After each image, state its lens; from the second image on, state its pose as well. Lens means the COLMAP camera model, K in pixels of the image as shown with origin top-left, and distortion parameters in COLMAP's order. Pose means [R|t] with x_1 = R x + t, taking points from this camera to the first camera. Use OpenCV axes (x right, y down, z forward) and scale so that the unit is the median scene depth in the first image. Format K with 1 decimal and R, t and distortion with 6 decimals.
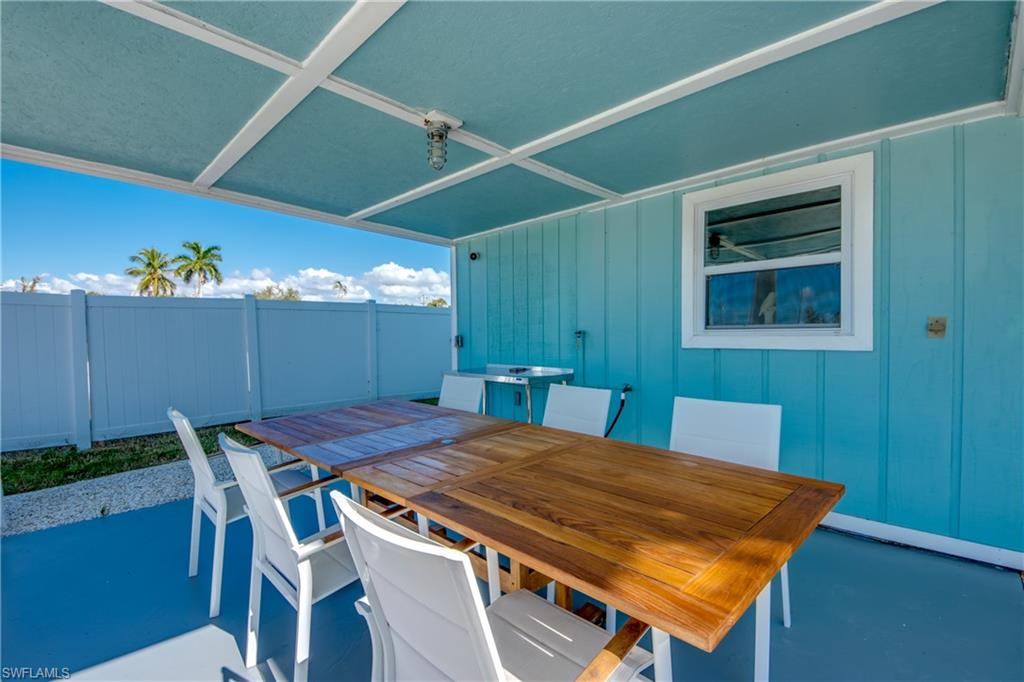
lens RADIAL K [[454.8, 0, 512.0], [0, 454.8, 341.0], [0, 0, 1]] dist [0.037910, -0.032193]
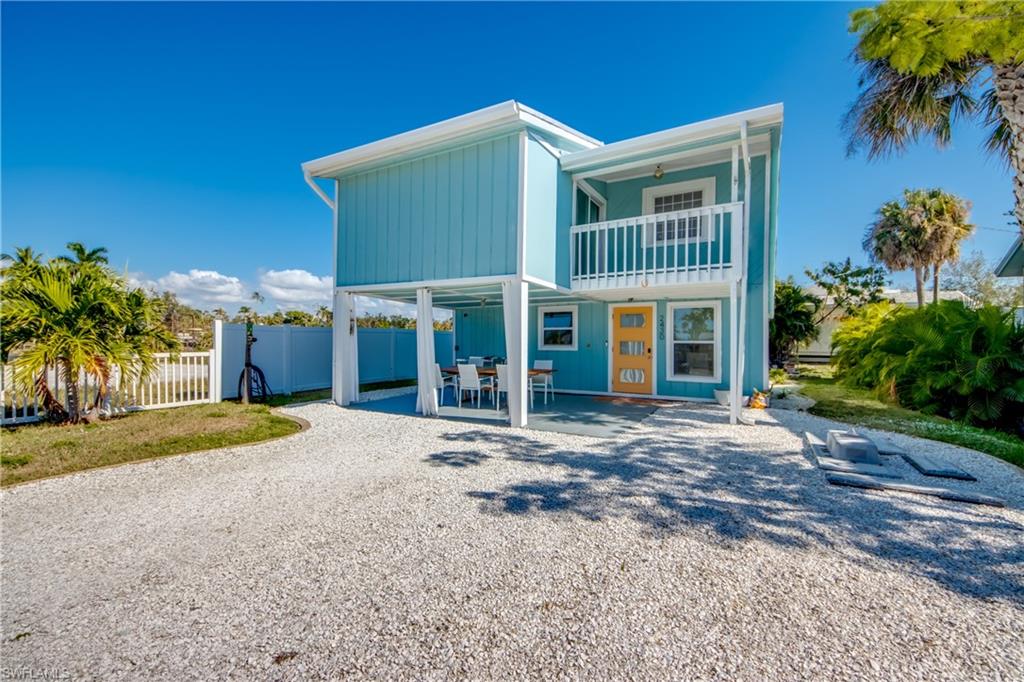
lens RADIAL K [[454.8, 0, 512.0], [0, 454.8, 341.0], [0, 0, 1]] dist [0.037910, -0.032193]
pose [[0.969794, 0.006900, 0.243827, -0.466805], [-0.003525, 0.999892, -0.014273, -0.003343], [-0.243899, 0.012982, 0.969714, -1.610999]]
